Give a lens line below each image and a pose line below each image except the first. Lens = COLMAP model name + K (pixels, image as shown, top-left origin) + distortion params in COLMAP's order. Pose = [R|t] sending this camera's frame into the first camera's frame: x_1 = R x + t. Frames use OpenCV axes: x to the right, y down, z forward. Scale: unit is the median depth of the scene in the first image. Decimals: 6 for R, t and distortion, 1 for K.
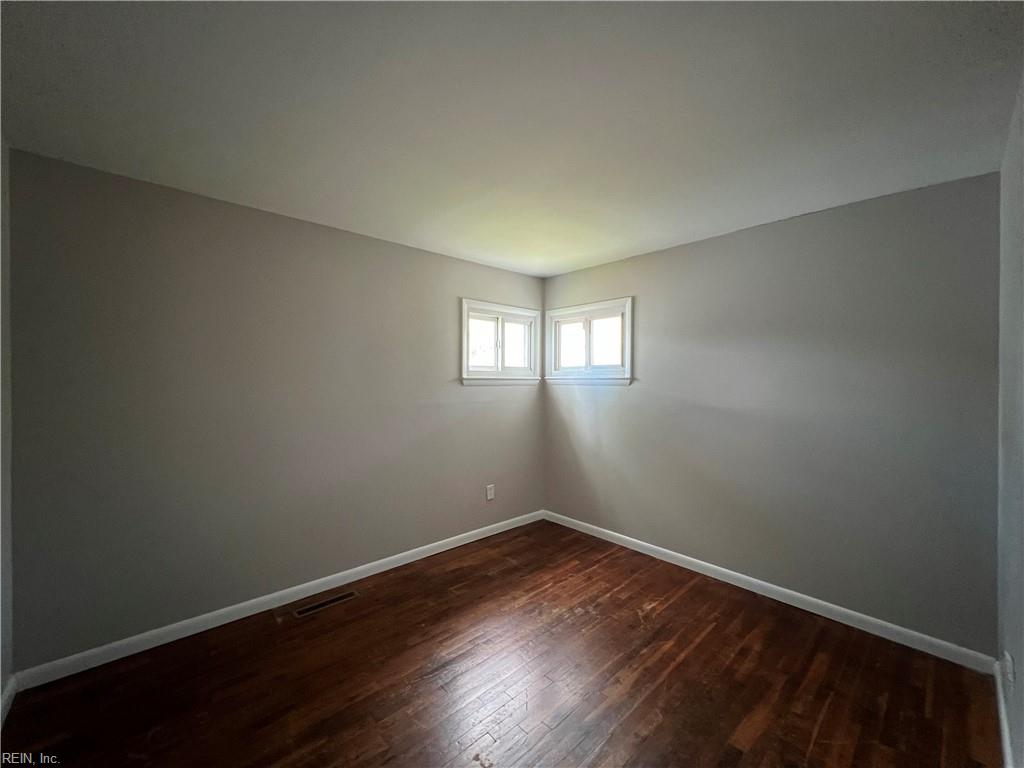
lens RADIAL K [[410.8, 0, 506.2], [0, 410.8, 378.9], [0, 0, 1]] dist [-0.003308, 0.000943]
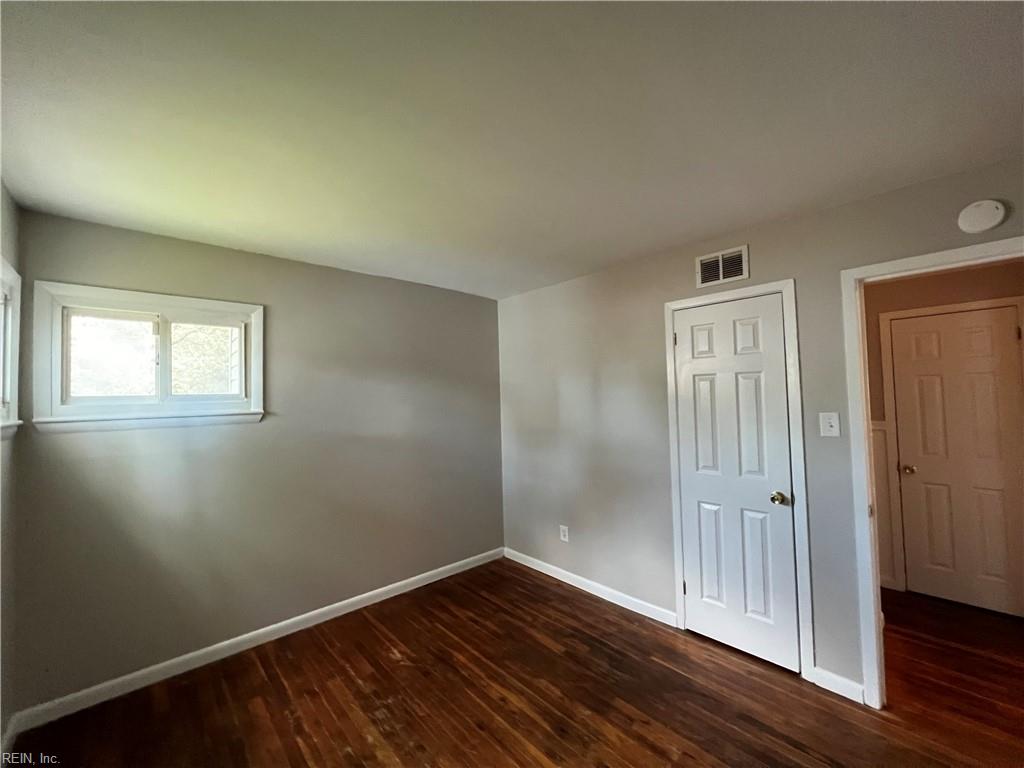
lens RADIAL K [[410.8, 0, 504.5], [0, 410.8, 382.7], [0, 0, 1]] dist [-0.003308, 0.000943]
pose [[-0.001102, 0.040831, 0.999165, -0.461127], [0.028049, 0.998774, -0.040784, -0.013583], [-0.999606, 0.027980, -0.002246, 0.561784]]
